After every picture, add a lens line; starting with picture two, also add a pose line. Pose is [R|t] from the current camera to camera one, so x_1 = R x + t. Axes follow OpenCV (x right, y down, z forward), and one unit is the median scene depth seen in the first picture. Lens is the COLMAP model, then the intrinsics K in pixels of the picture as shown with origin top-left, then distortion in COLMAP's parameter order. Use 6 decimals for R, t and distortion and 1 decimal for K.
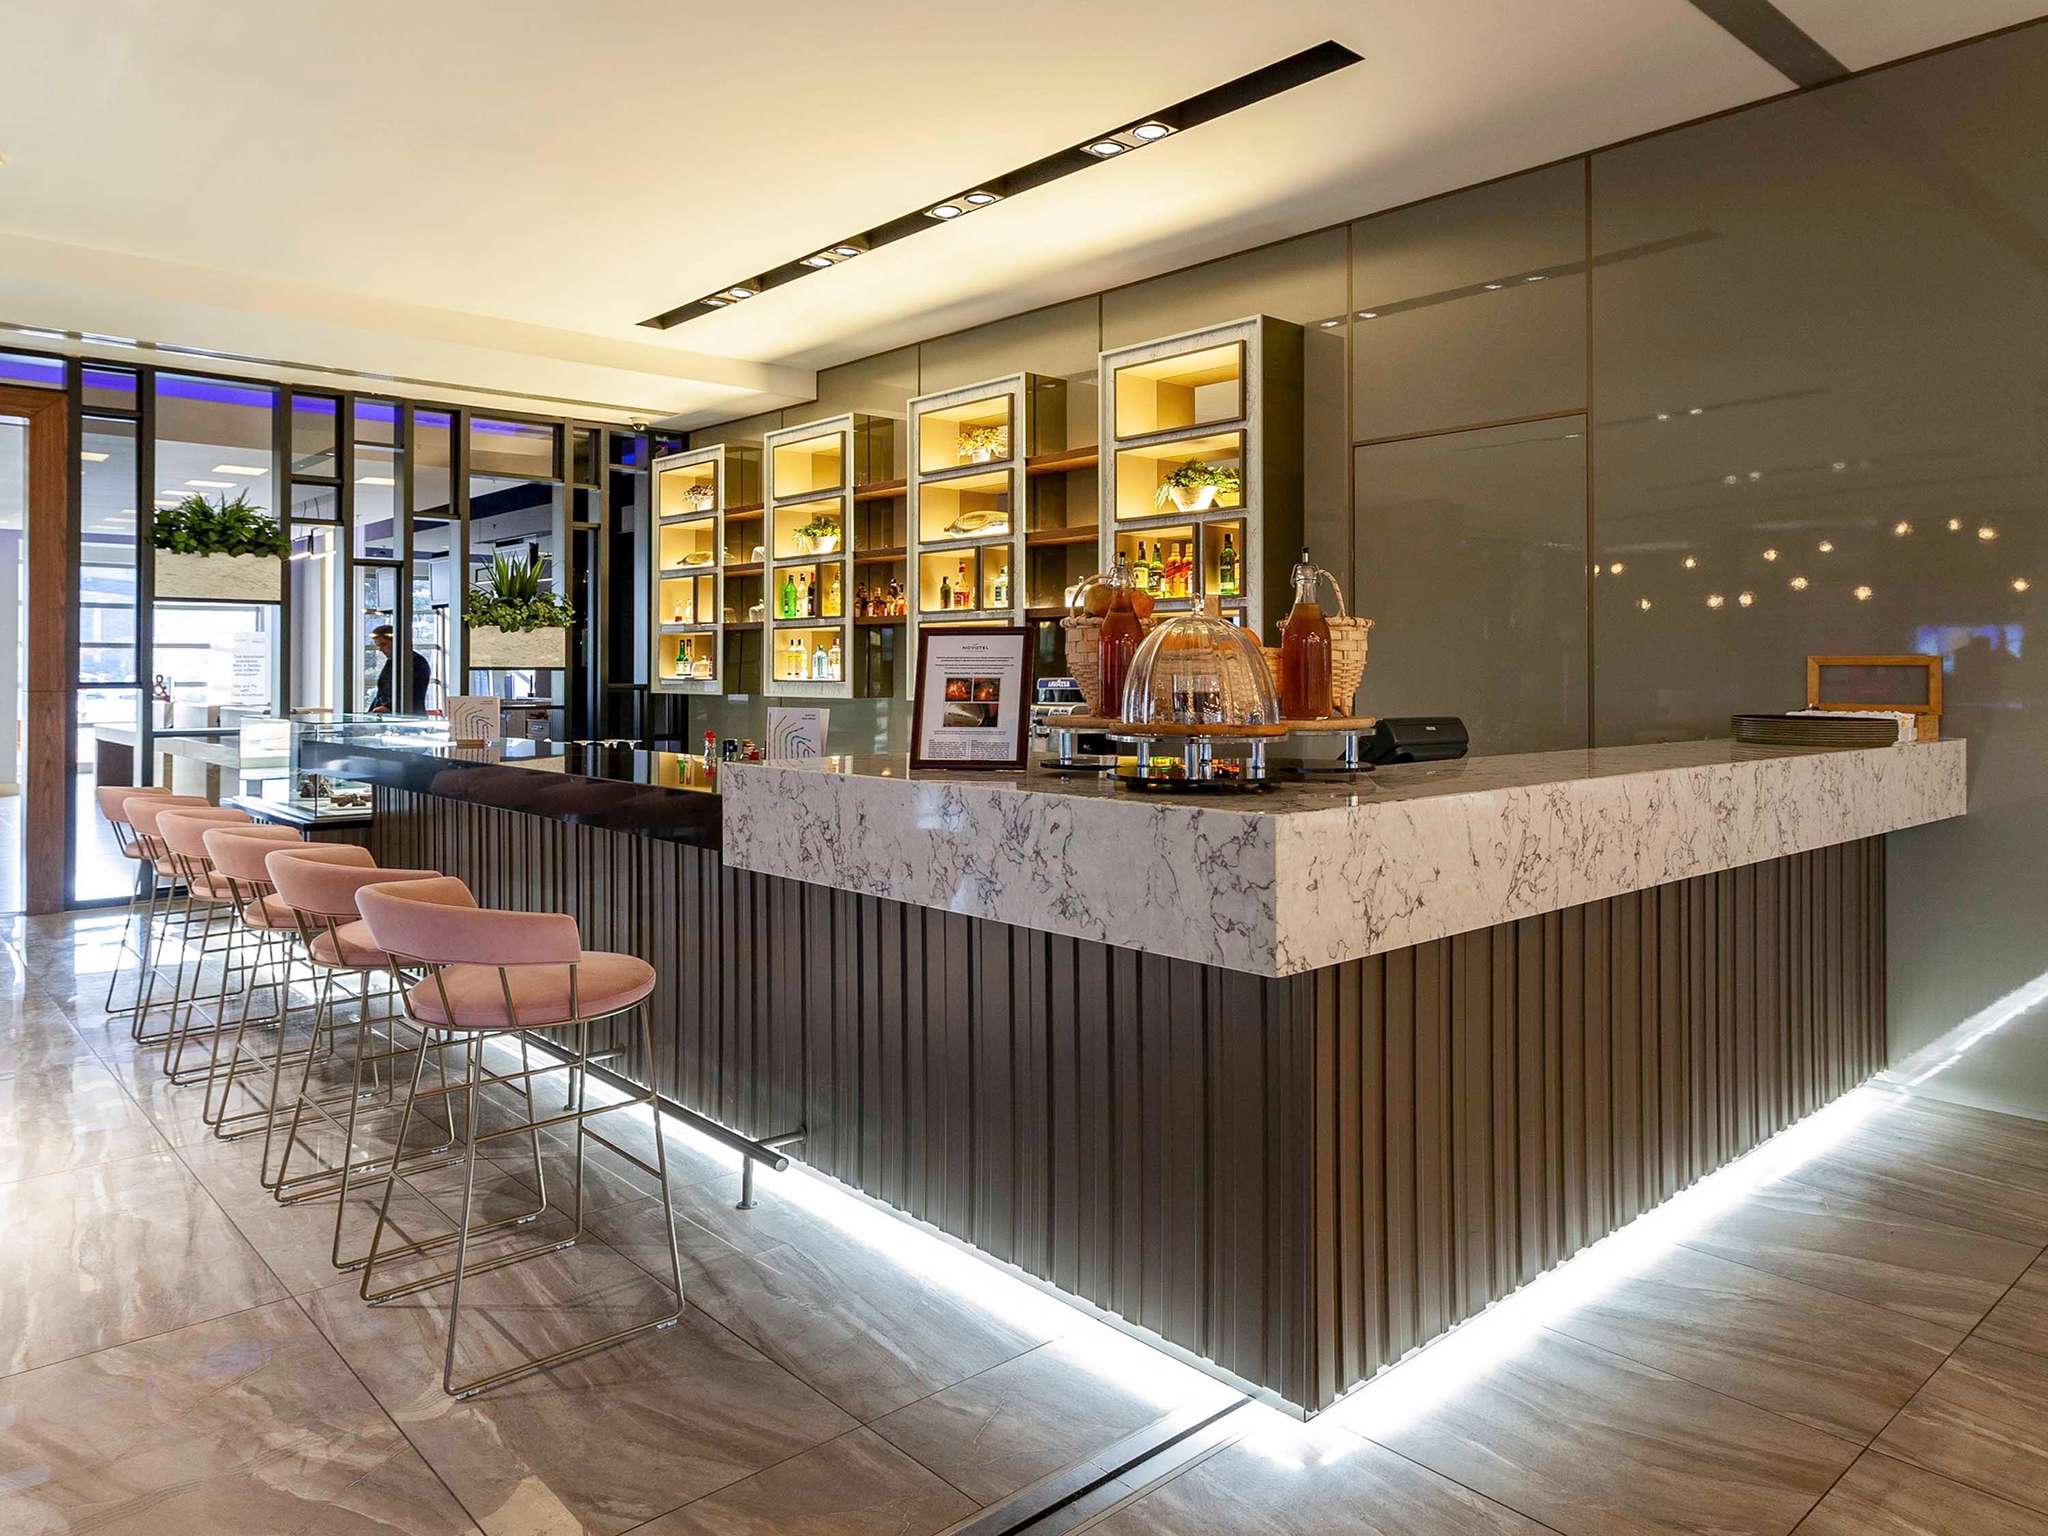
lens RADIAL K [[1196.7, 0, 1017.4], [0, 1196.7, 652.9], [0, 0, 1]] dist [-0.004729, 0.000129]
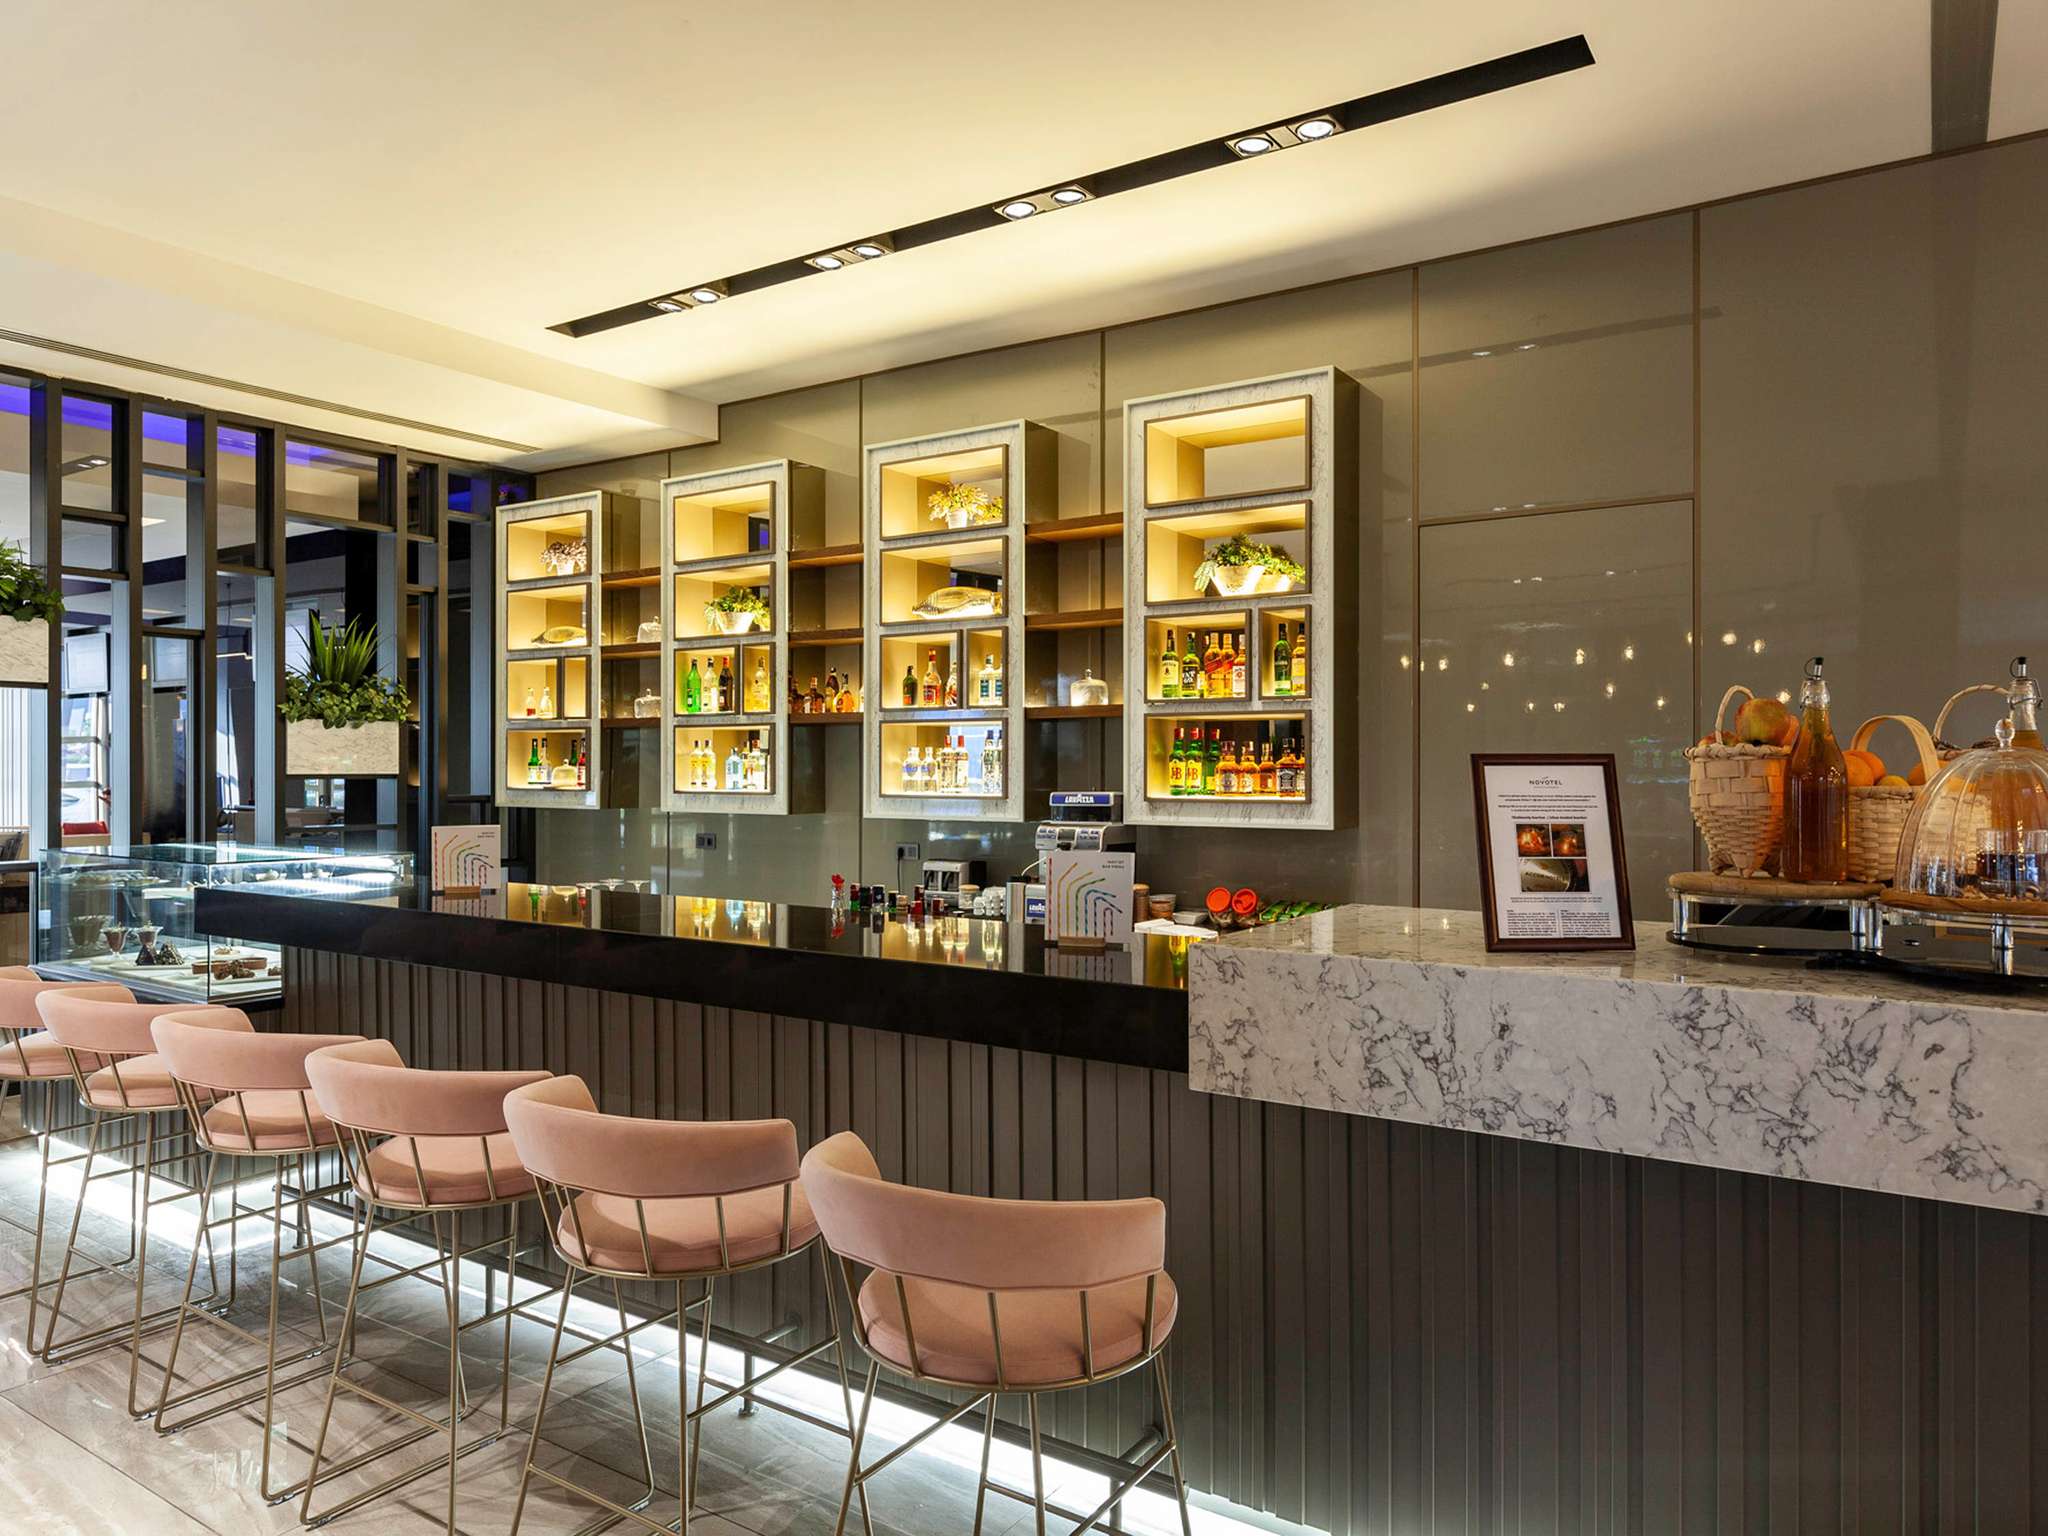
lens RADIAL K [[1354.5, 0, 1024.0], [0, 1354.5, 768.0], [0, 0, 1]] dist [-0.002335, -0.005400]
pose [[0.981712, 0.006013, 0.190279, -0.164707], [-0.008557, 0.999885, 0.012553, -0.006696], [-0.190182, -0.013951, 0.981650, 0.081439]]
